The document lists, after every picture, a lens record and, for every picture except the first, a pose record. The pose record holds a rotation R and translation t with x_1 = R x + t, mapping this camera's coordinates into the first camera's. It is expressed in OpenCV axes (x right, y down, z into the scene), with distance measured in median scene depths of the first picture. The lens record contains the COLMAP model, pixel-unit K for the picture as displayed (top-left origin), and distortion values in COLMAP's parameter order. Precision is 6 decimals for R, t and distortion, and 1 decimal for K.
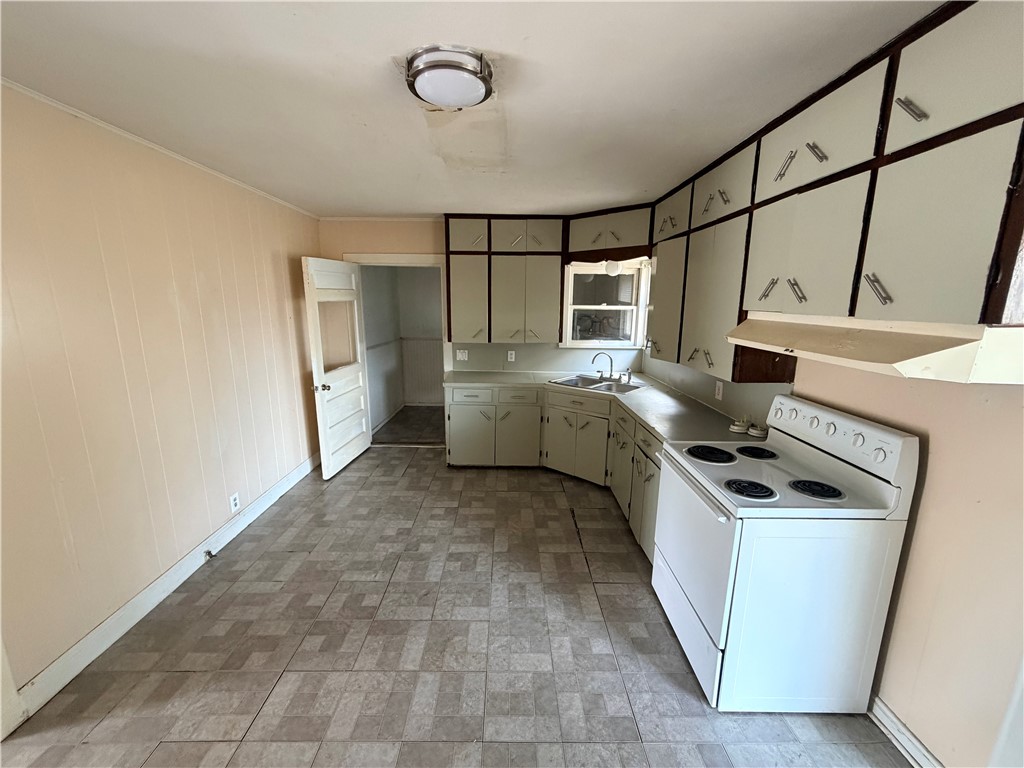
lens RADIAL K [[411.2, 0, 510.1], [0, 411.2, 385.1], [0, 0, 1]] dist [0.000458, 0.000656]
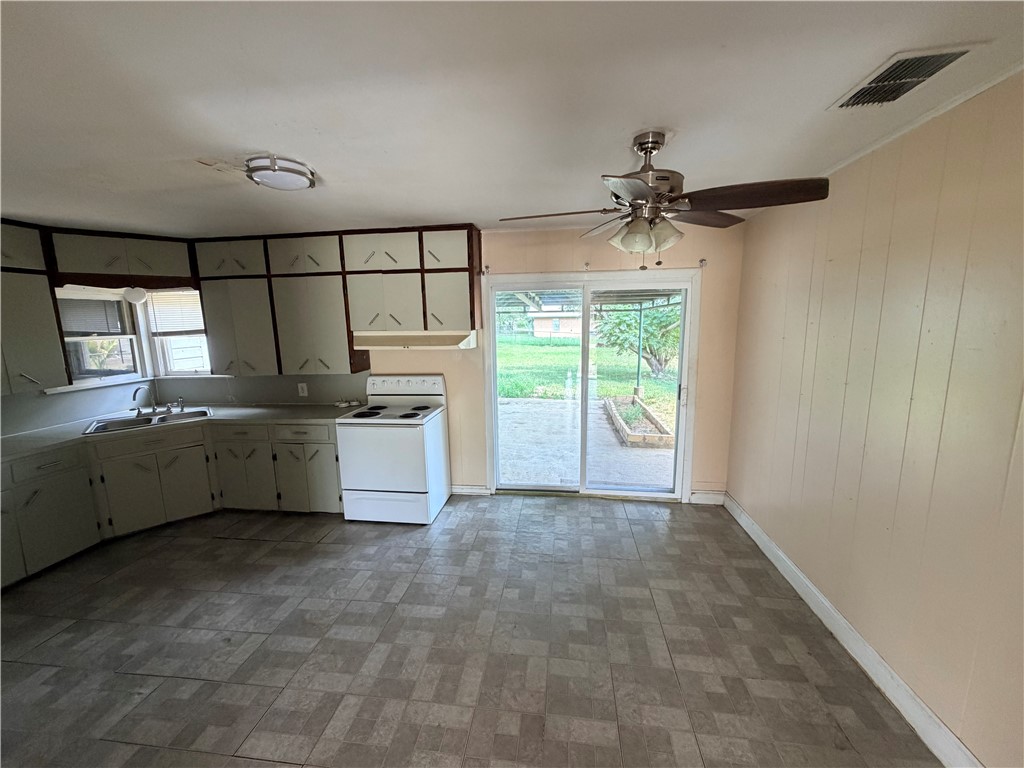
lens RADIAL K [[411.2, 0, 510.1], [0, 411.2, 385.1], [0, 0, 1]] dist [0.000458, 0.000656]
pose [[0.137545, -0.169028, 0.975967, -0.851553], [0.220175, 0.965897, 0.136254, -0.041392], [-0.965715, 0.196142, 0.170070, 0.089649]]
